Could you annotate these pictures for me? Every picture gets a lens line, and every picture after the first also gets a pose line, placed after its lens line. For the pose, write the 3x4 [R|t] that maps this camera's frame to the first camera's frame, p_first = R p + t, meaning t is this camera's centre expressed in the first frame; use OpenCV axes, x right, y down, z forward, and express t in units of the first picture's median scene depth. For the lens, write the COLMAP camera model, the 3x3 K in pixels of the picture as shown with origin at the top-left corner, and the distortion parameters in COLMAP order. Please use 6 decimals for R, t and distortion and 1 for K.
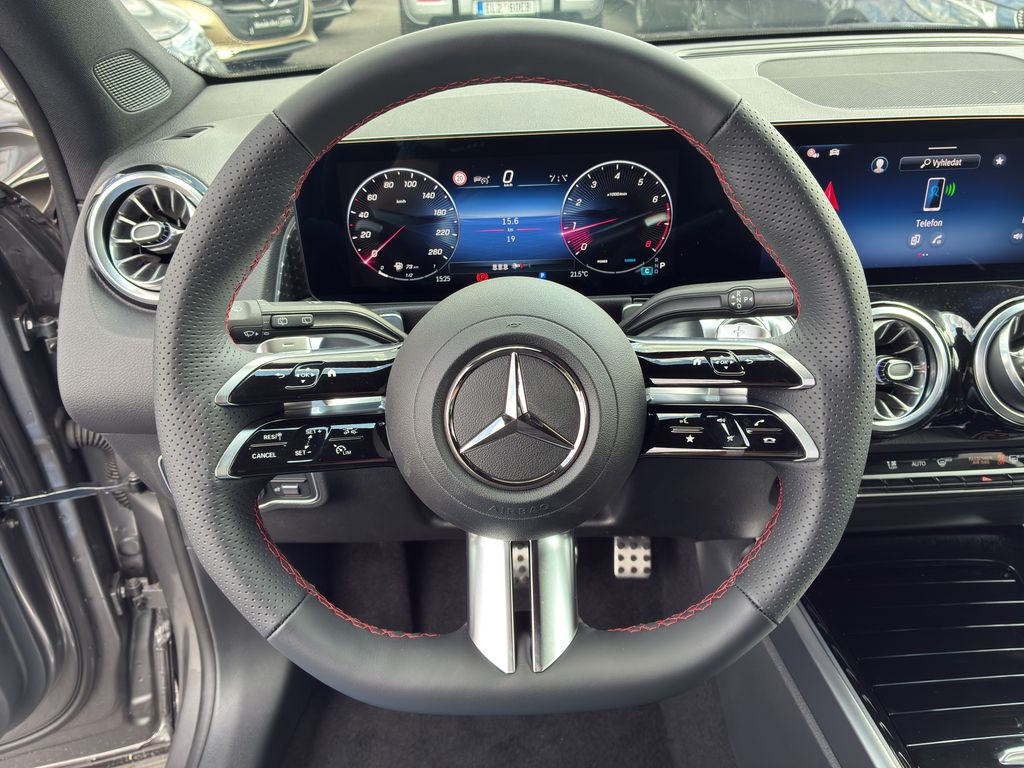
lens RADIAL K [[792.5, 0, 512.0], [0, 792.5, 384.0], [0, 0, 1]] dist [0.086131, -0.132842]
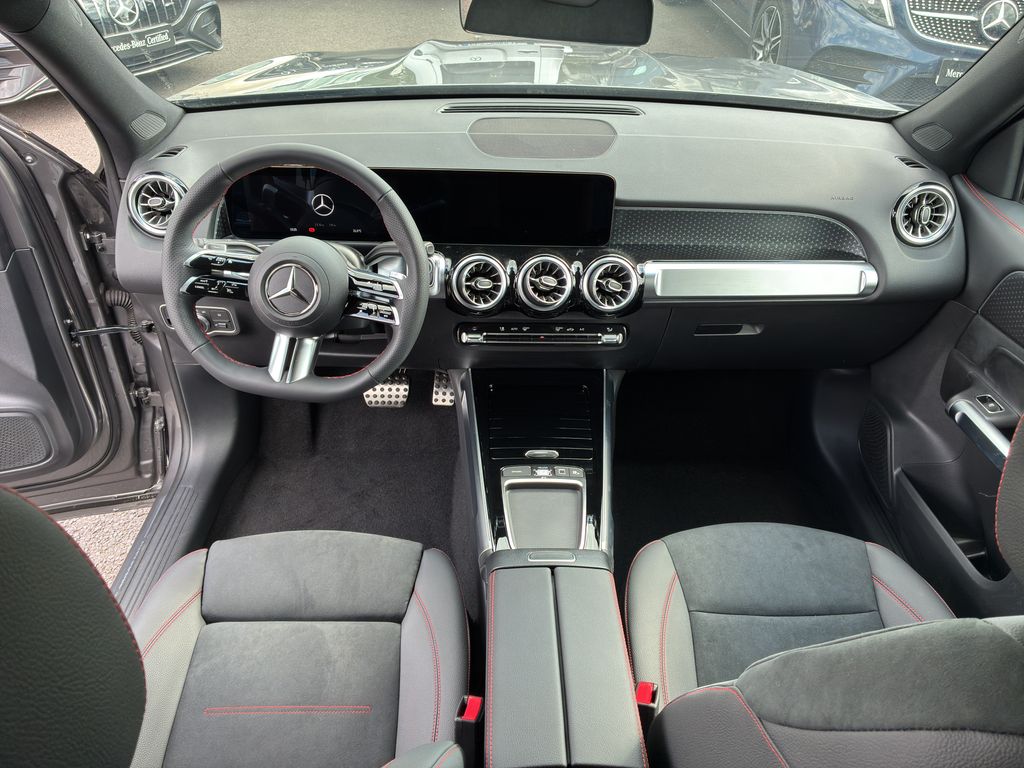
lens RADIAL K [[792.5, 0, 512.0], [0, 792.5, 384.0], [0, 0, 1]] dist [0.086131, -0.132842]
pose [[0.998566, 0.051816, 0.013487, 0.503724], [-0.053006, 0.992241, 0.112463, 0.006183], [-0.007555, -0.113017, 0.993564, -1.216890]]
